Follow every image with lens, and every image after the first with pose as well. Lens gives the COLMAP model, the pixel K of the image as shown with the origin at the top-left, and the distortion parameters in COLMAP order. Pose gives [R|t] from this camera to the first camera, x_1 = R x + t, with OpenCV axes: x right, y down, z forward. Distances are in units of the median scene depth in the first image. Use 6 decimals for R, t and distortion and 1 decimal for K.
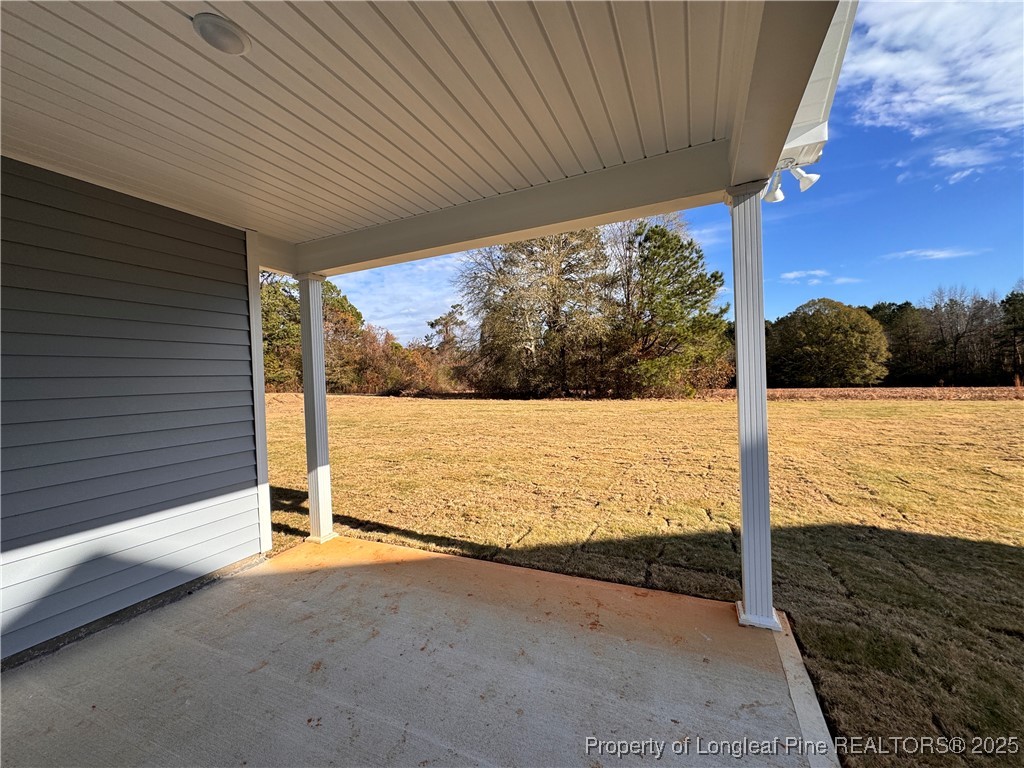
lens RADIAL K [[407.0, 0, 510.3], [0, 407.0, 381.7], [0, 0, 1]] dist [-0.000096, 0.000061]
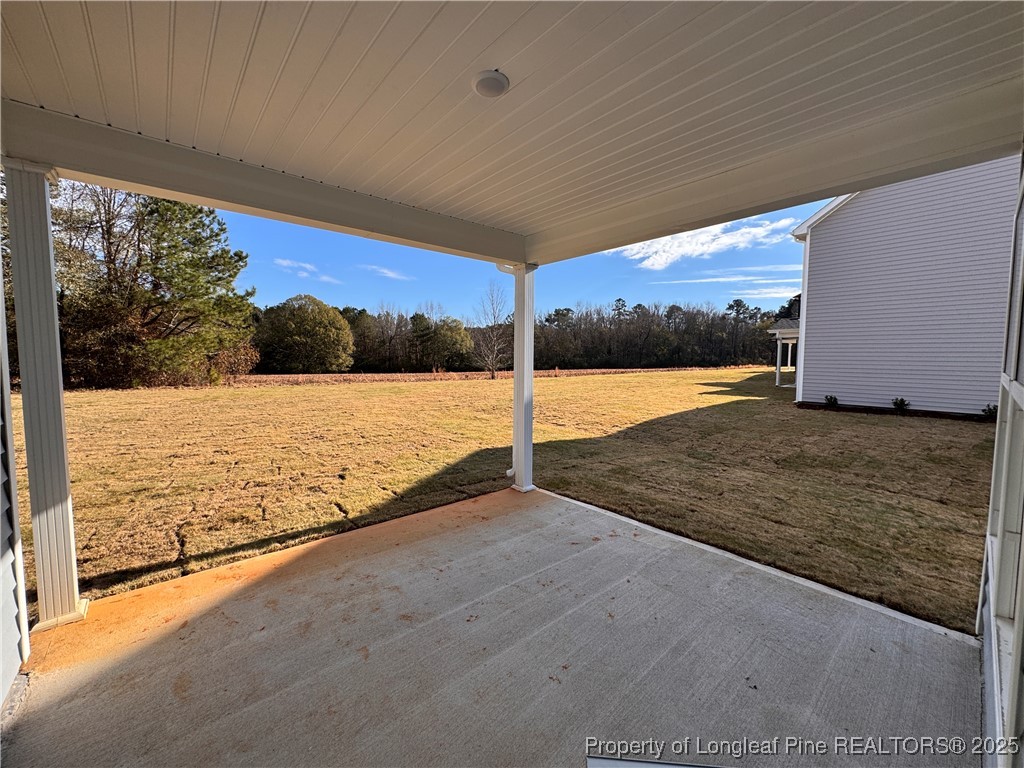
lens RADIAL K [[407.0, 0, 511.5], [0, 407.0, 384.7], [0, 0, 1]] dist [-0.000096, 0.000061]
pose [[0.418068, -0.023833, 0.908103, -0.107474], [-0.013462, 0.999383, 0.032426, 0.002015], [-0.908316, -0.025781, 0.417490, 0.023236]]
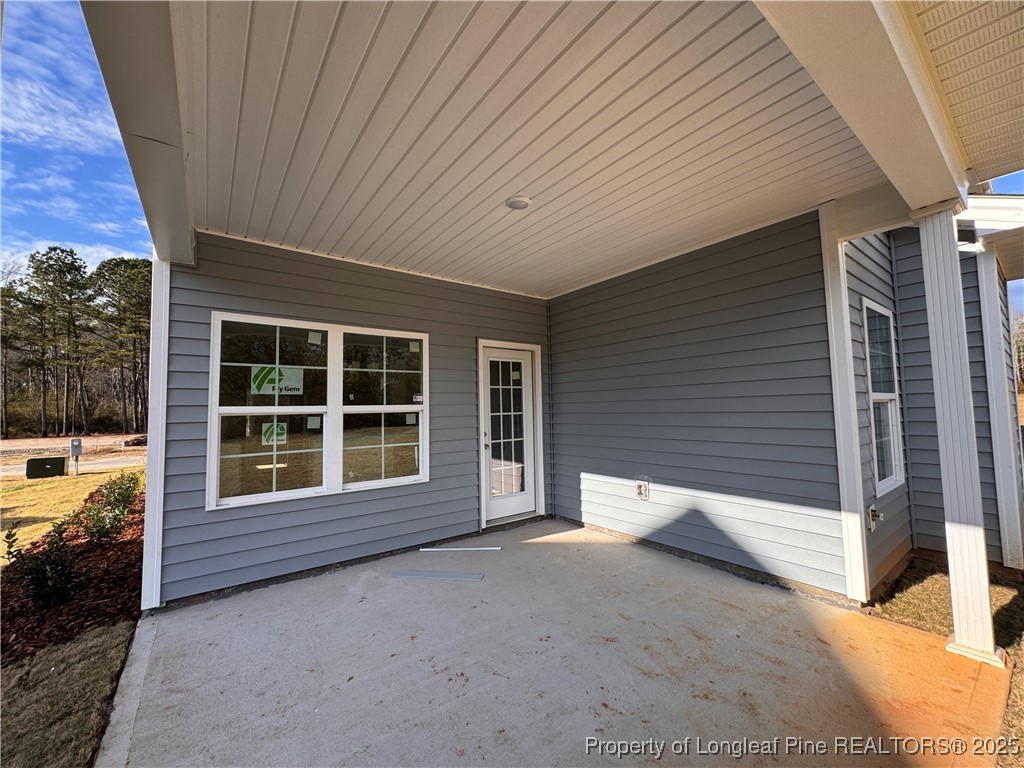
lens RADIAL K [[407.0, 0, 512.5], [0, 407.0, 385.3], [0, 0, 1]] dist [-0.000096, 0.000061]
pose [[-0.475617, -0.005425, -0.879636, 0.052807], [0.031614, 0.999230, -0.023256, 0.000312], [0.879084, -0.038870, -0.475079, 0.106062]]
